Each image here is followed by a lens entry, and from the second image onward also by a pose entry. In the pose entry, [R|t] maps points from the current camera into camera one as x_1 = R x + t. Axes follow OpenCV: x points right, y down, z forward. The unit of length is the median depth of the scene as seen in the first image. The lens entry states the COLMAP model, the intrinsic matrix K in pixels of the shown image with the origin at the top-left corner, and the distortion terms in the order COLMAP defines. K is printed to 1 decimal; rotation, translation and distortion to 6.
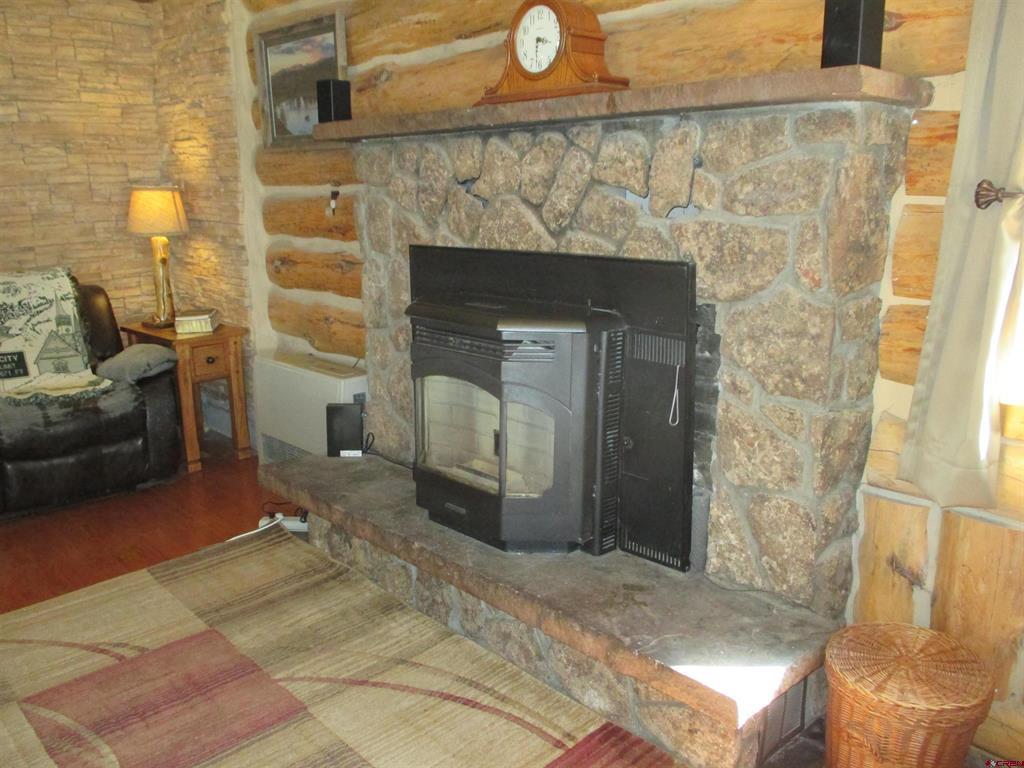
lens RADIAL K [[848.9, 0, 512.0], [0, 848.9, 384.0], [0, 0, 1]] dist [-0.031584, 0.000637]
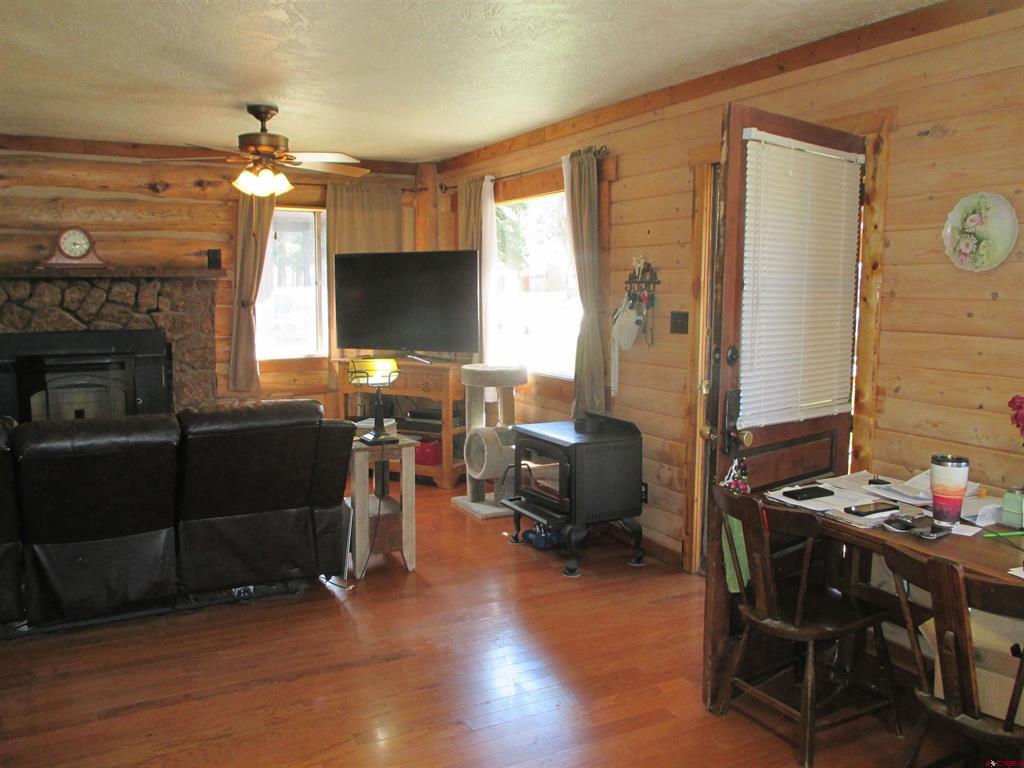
lens RADIAL K [[848.9, 0, 512.0], [0, 848.9, 384.0], [0, 0, 1]] dist [-0.031584, 0.000637]
pose [[0.266516, -0.095811, 0.959057, -1.741737], [0.218621, 0.975121, 0.036663, 0.149871], [-0.938709, 0.199899, 0.280831, -0.679658]]
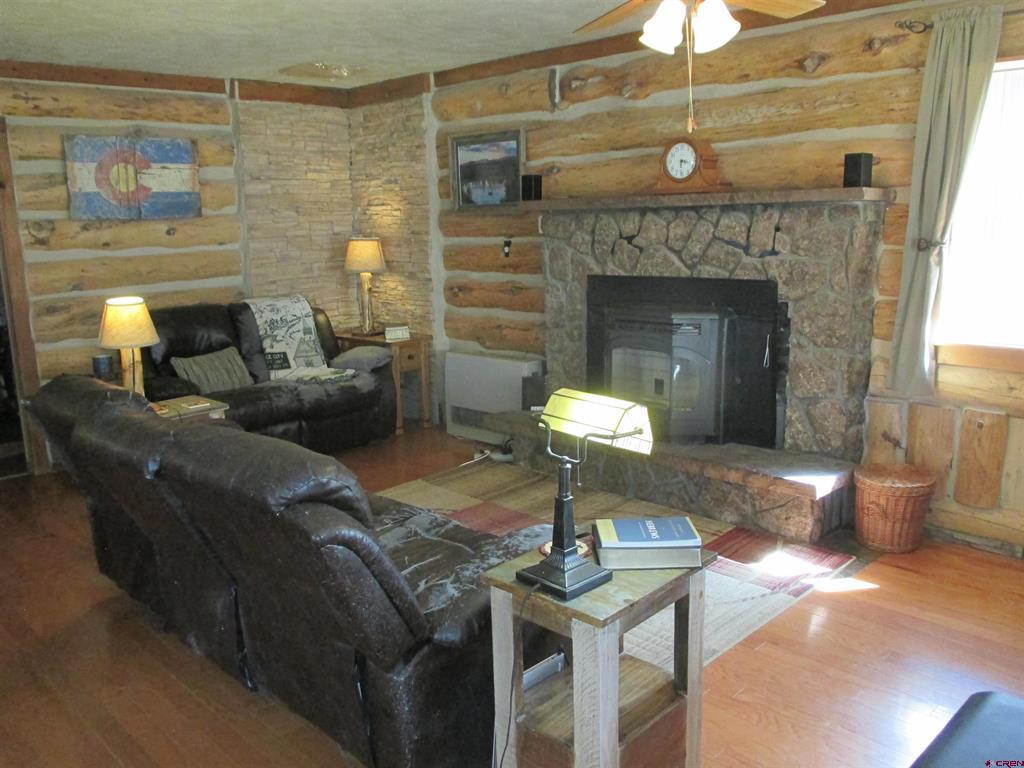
lens RADIAL K [[848.9, 0, 512.0], [0, 848.9, 384.0], [0, 0, 1]] dist [-0.031584, 0.000637]
pose [[0.999356, -0.016571, 0.031820, -0.350845], [0.017921, 0.998930, -0.042645, 0.126357], [-0.031080, 0.043188, 0.998583, -0.691794]]
